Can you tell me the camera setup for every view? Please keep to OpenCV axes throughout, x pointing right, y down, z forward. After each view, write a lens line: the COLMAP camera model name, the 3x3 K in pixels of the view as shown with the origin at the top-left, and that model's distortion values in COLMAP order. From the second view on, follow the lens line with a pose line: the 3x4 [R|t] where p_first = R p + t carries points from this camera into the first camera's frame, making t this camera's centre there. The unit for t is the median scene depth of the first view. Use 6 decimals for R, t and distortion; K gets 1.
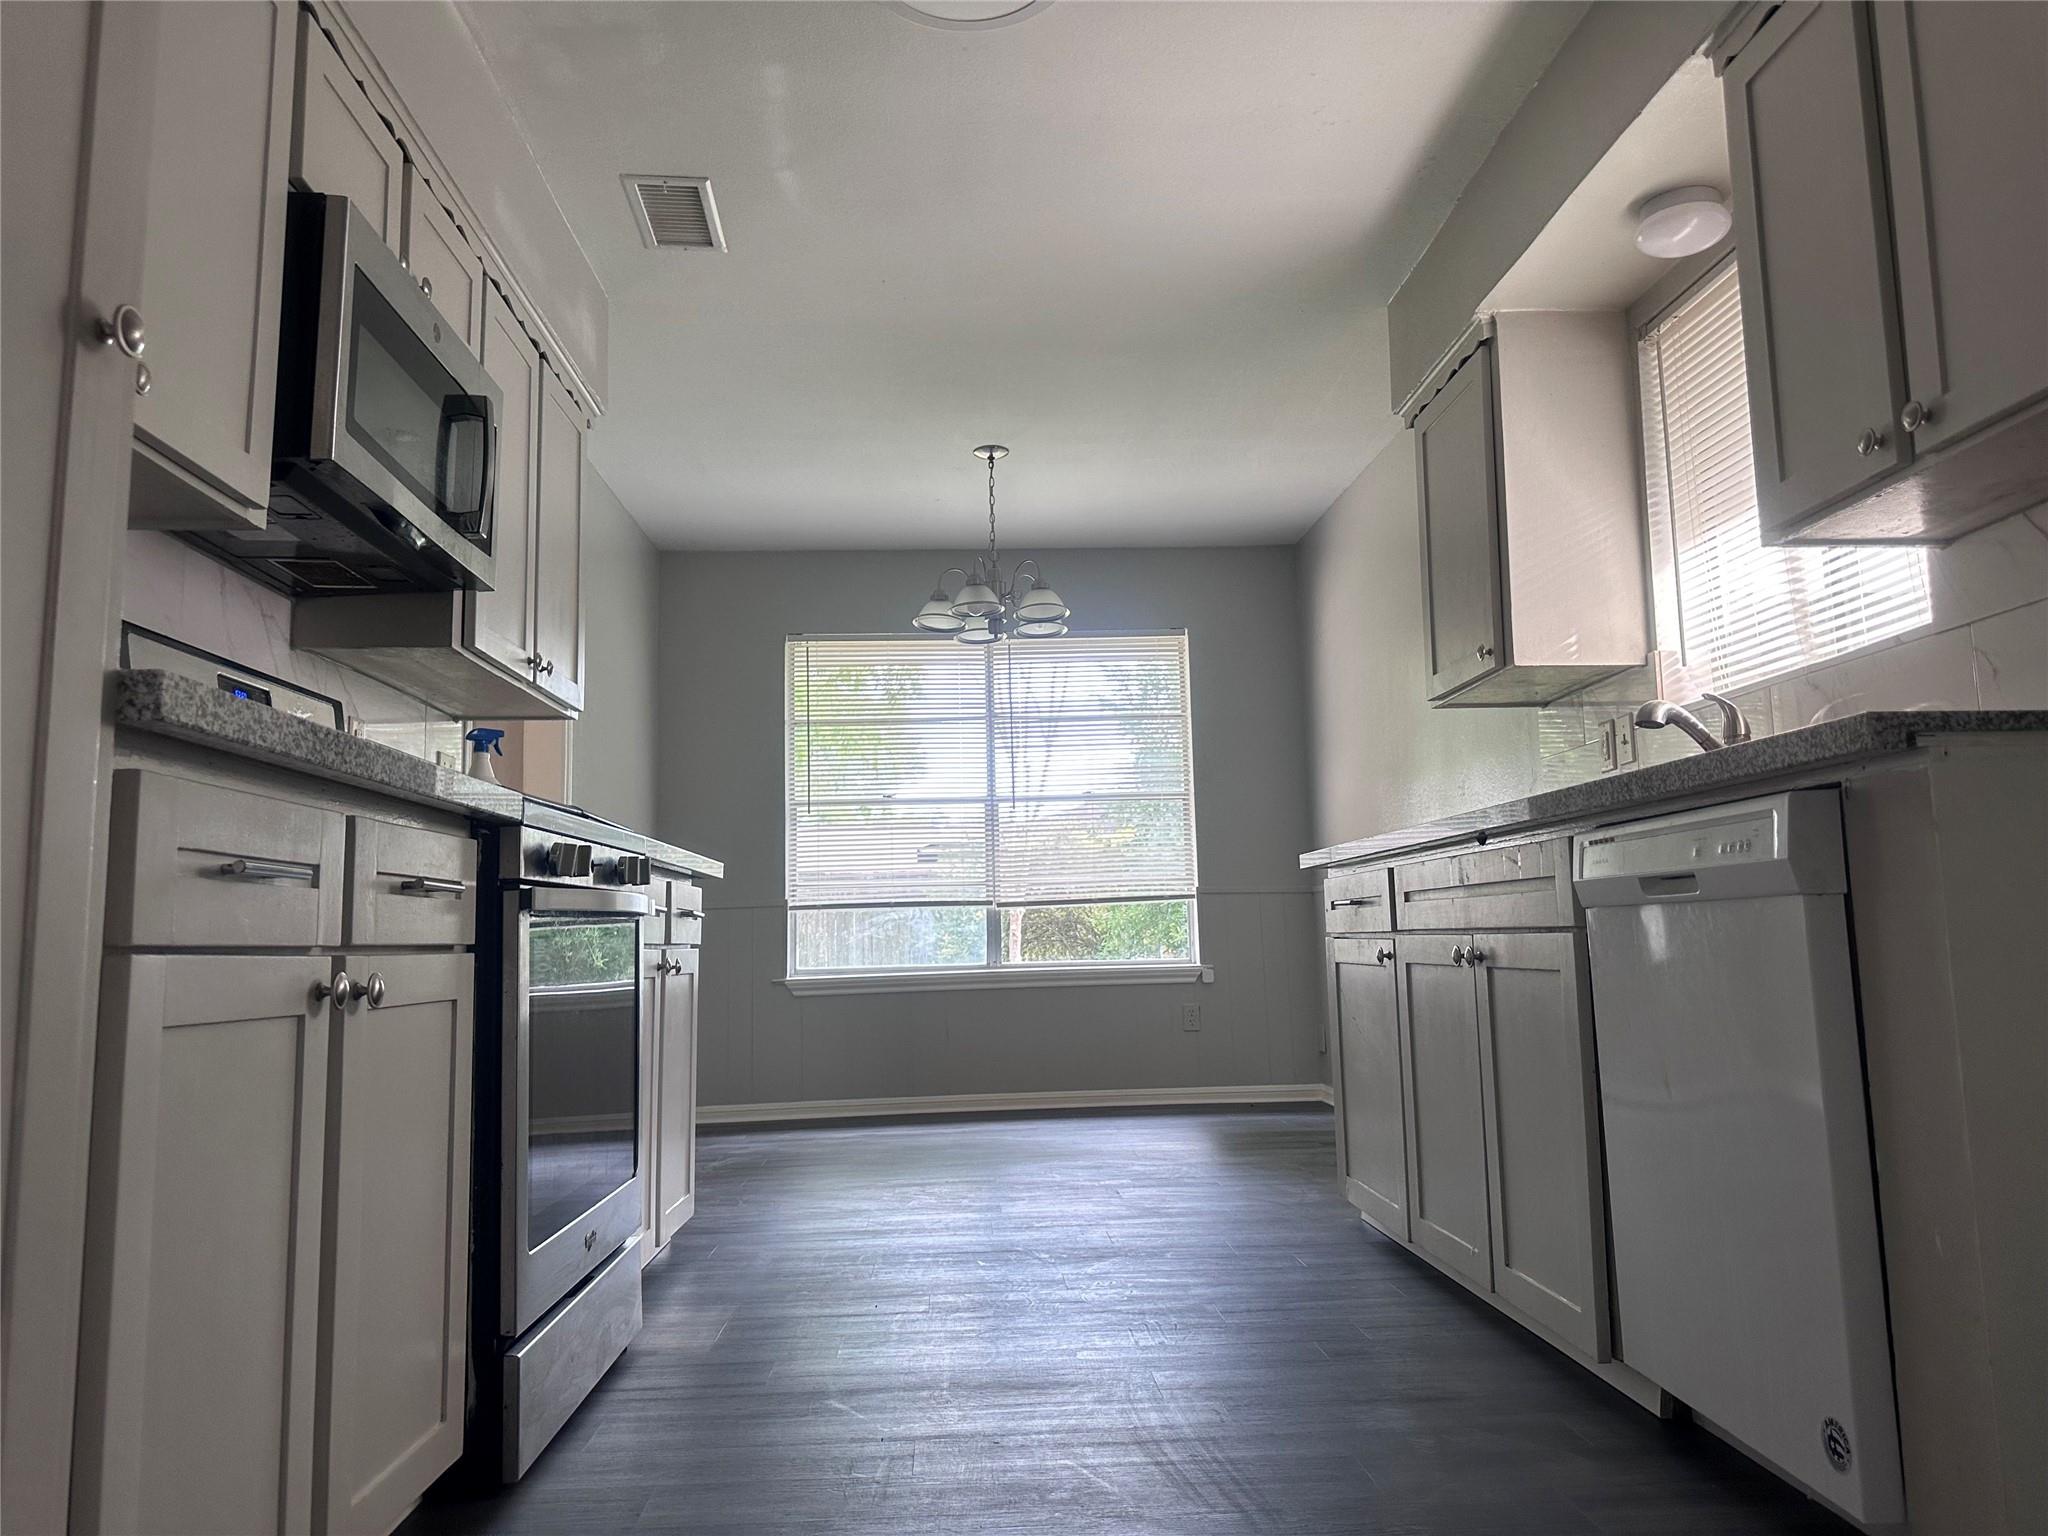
lens RADIAL K [[1434.1, 0, 1041.5], [0, 1434.1, 765.3], [0, 0, 1]] dist [0.036166, -0.057089]
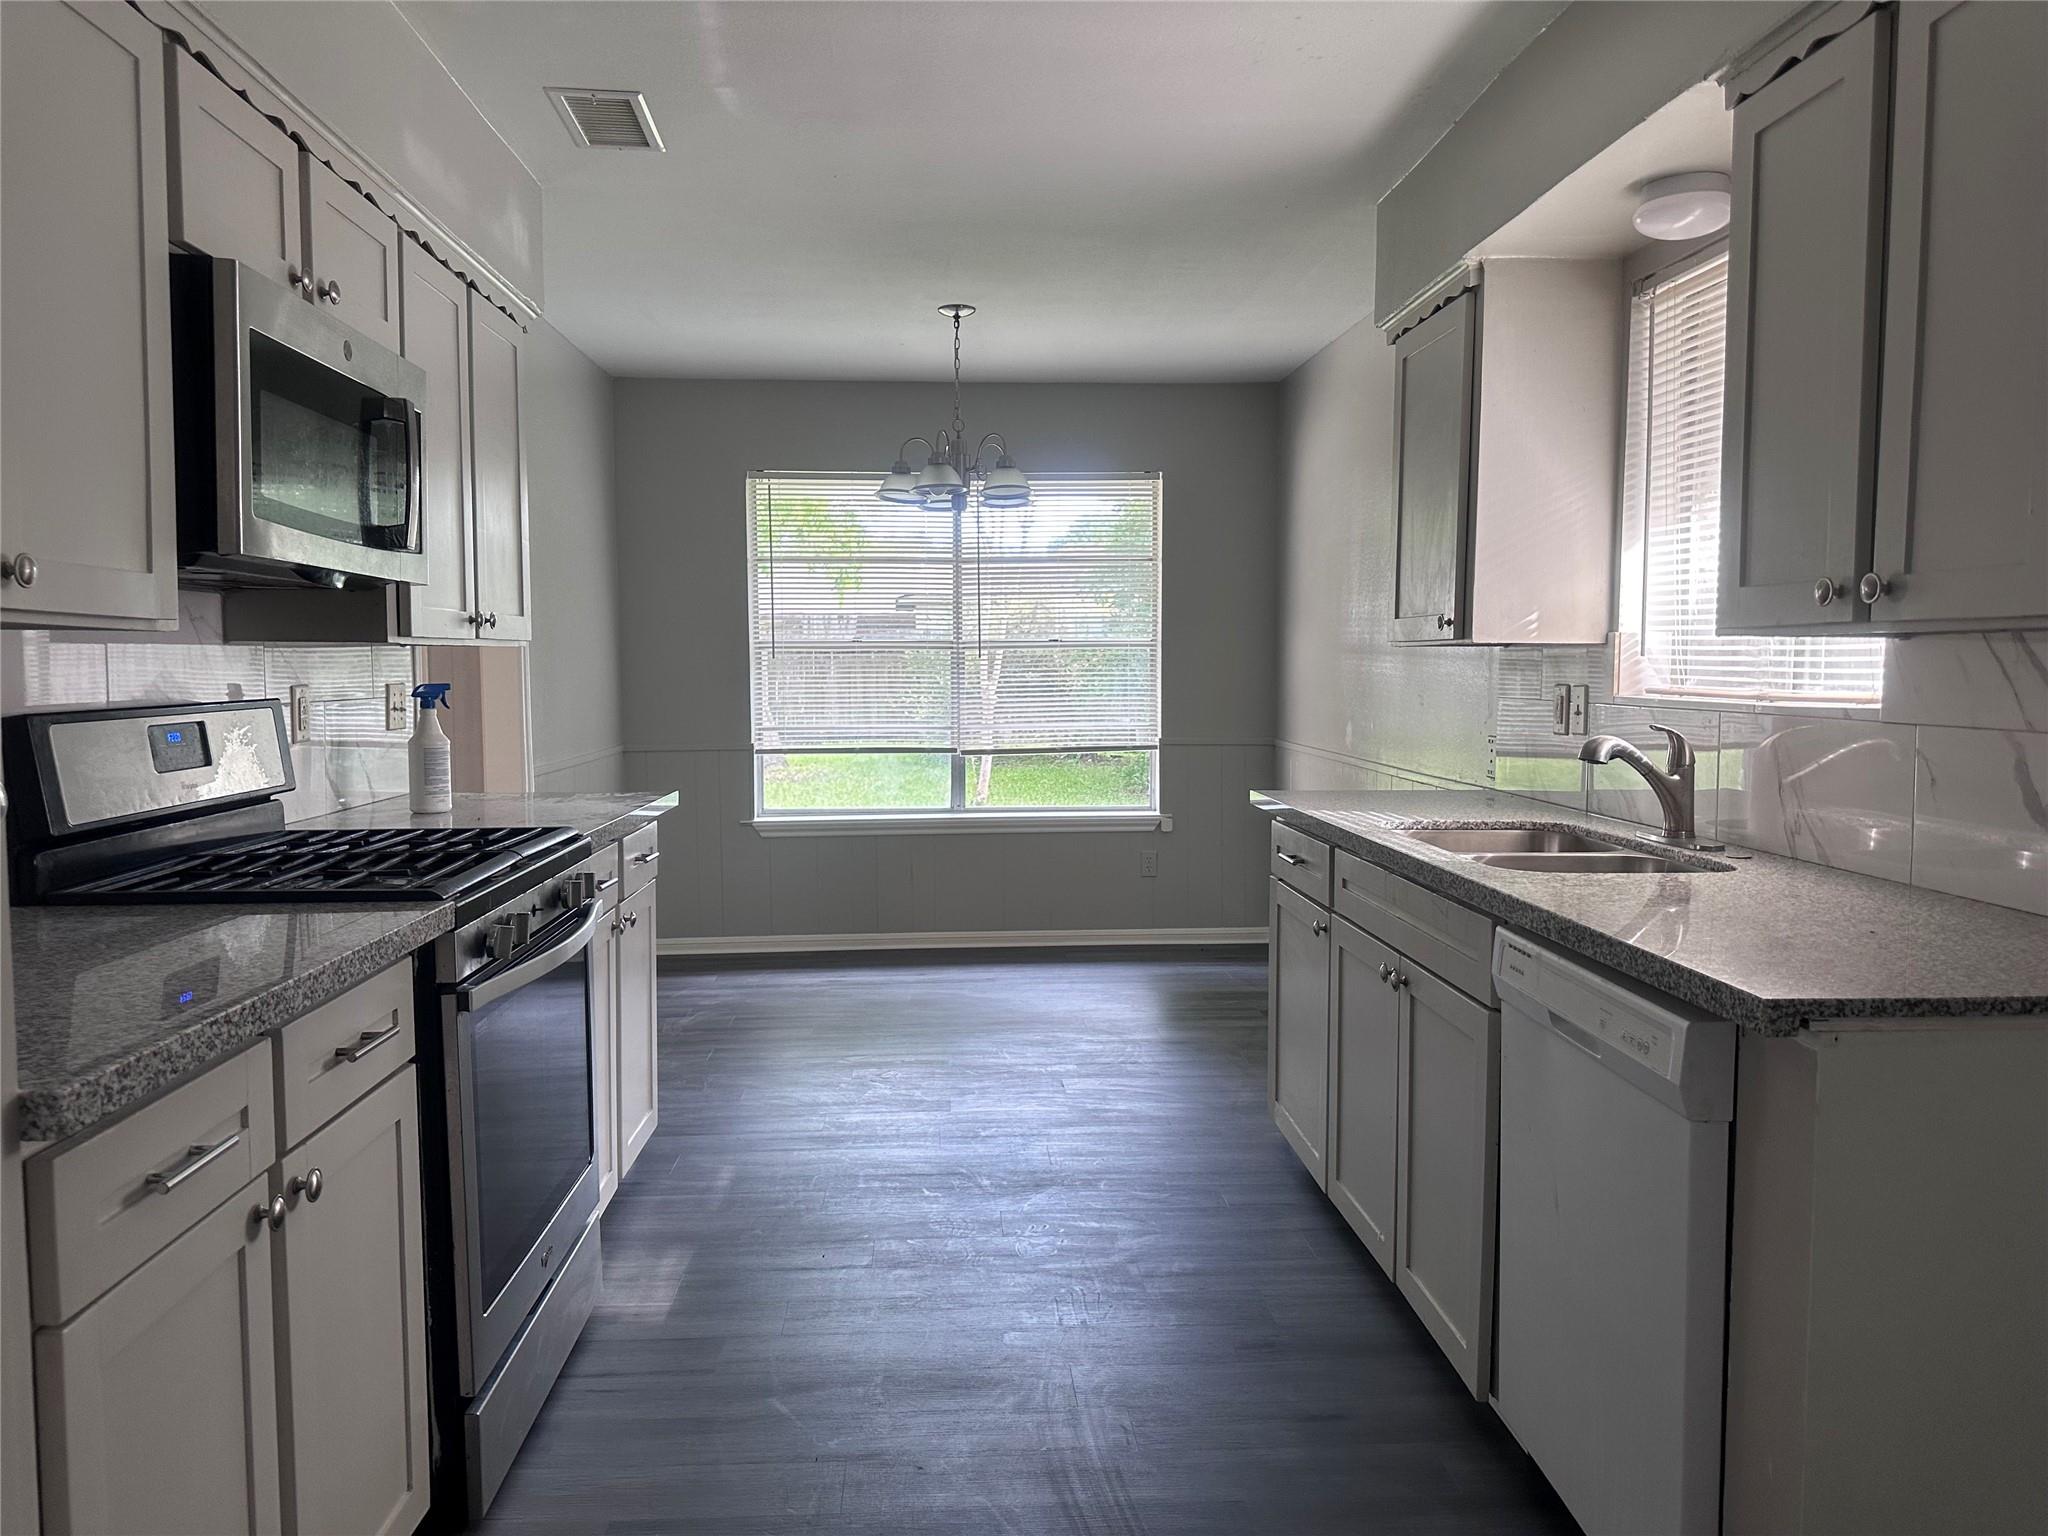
lens RADIAL K [[1433.2, 0, 1024.0], [0, 1433.2, 768.0], [0, 0, 1]] dist [0.029706, -0.049038]
pose [[0.999753, 0.022000, 0.003257, 0.020217], [-0.022216, 0.981024, 0.192610, -0.167230], [0.001042, -0.192635, 0.981270, 0.016917]]
